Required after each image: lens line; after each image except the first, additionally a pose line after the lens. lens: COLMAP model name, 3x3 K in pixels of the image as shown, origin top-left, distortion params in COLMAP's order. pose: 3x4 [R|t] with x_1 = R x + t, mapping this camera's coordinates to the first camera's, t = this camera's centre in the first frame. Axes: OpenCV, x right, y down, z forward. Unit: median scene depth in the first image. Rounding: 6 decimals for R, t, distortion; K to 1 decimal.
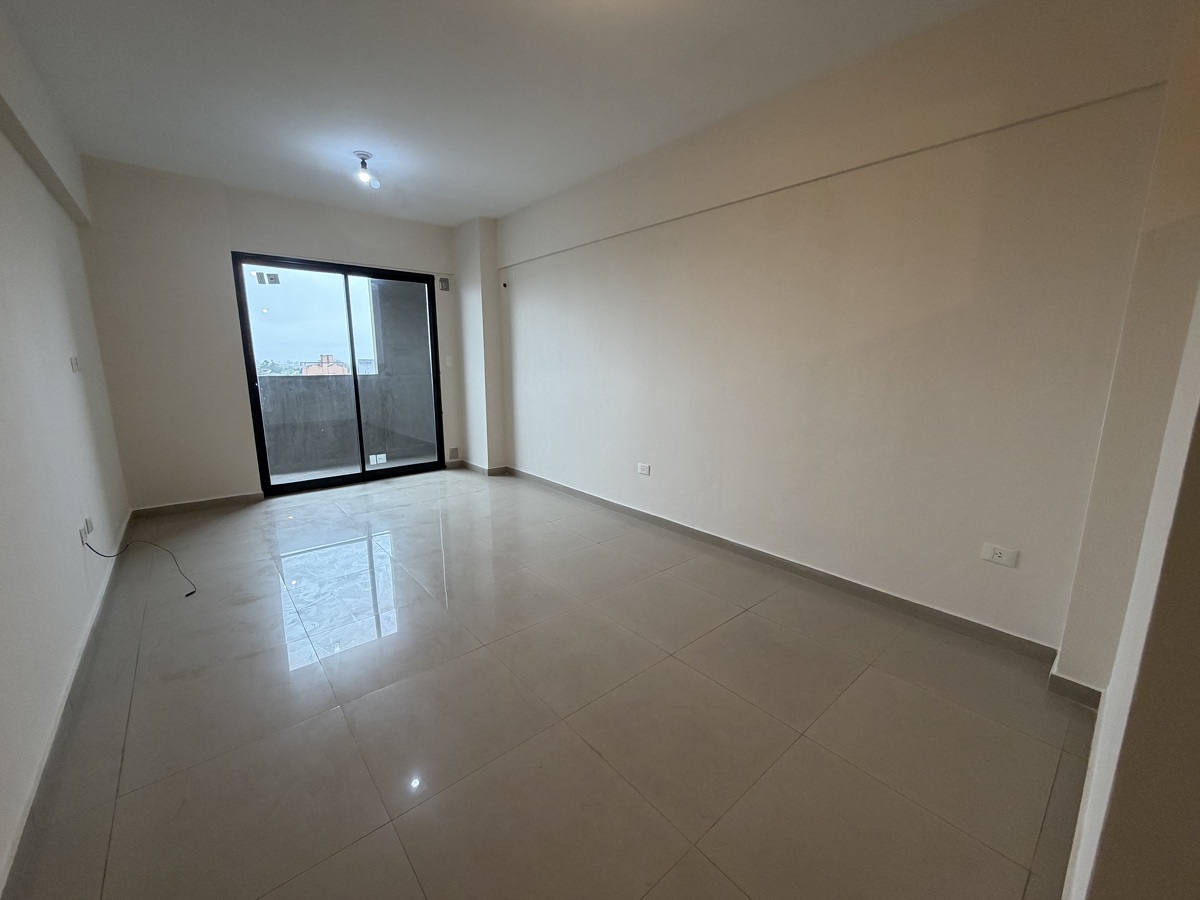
lens RADIAL K [[475.0, 0, 593.9], [0, 475.0, 450.4], [0, 0, 1]] dist [-0.006667, -0.000519]
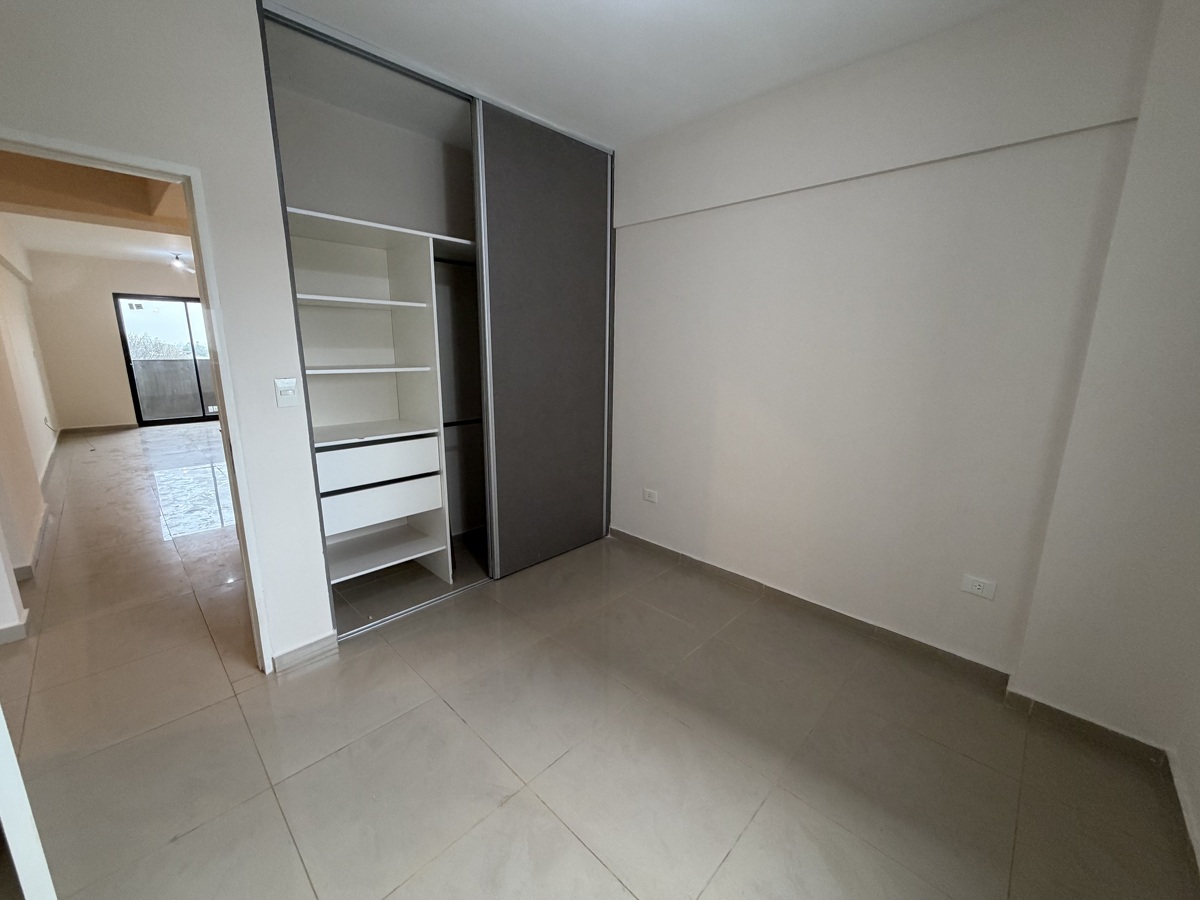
lens RADIAL K [[475.0, 0, 601.1], [0, 475.0, 449.5], [0, 0, 1]] dist [-0.006667, -0.000519]
pose [[0.994585, -0.012064, 0.103226, 0.884968], [0.009072, 0.999527, 0.029400, 0.150349], [-0.103532, -0.028305, 0.994223, -0.990469]]
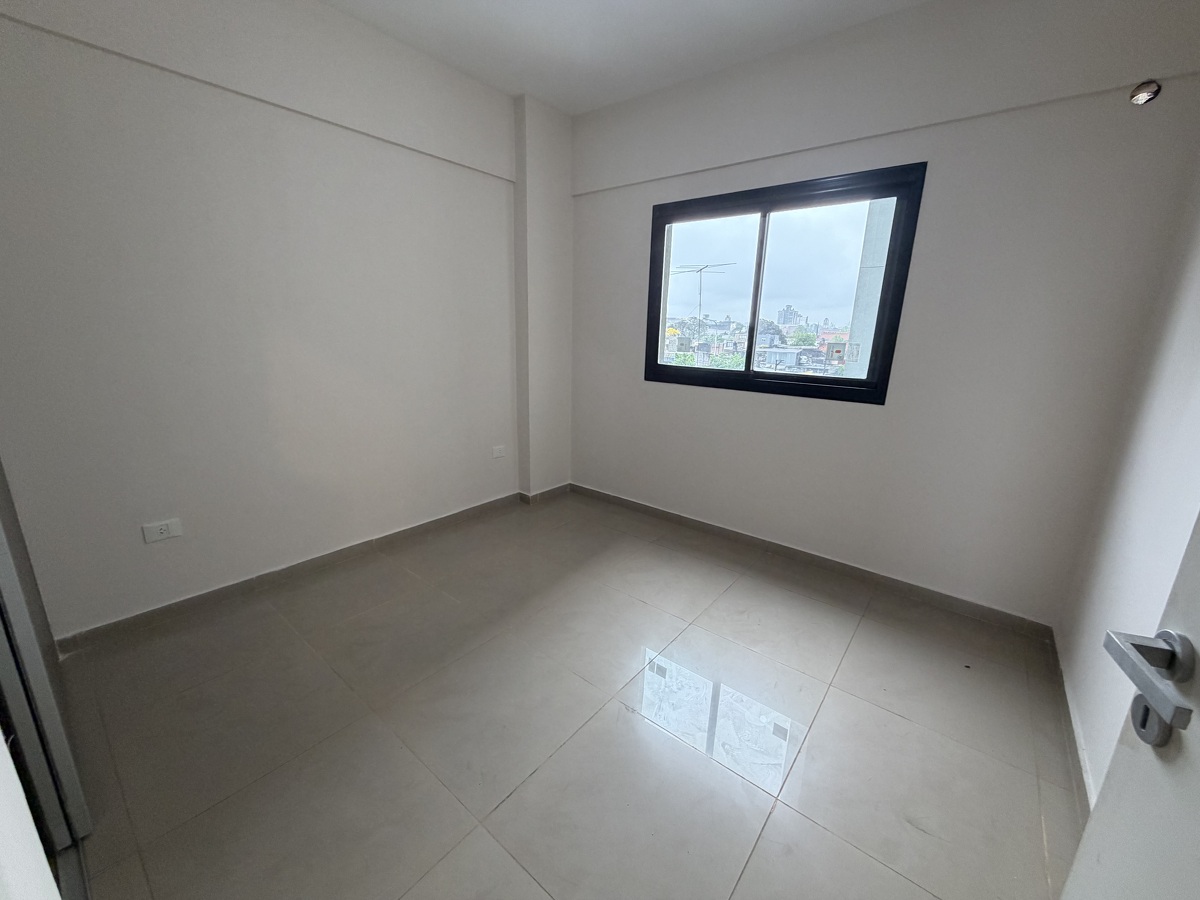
lens RADIAL K [[475.0, 0, 598.2], [0, 475.0, 449.1], [0, 0, 1]] dist [-0.006667, -0.000519]
pose [[-0.199457, -0.245118, 0.948754, 0.513110], [0.153784, 0.948381, 0.277352, 0.105691], [-0.967764, 0.201223, -0.151466, -0.581355]]
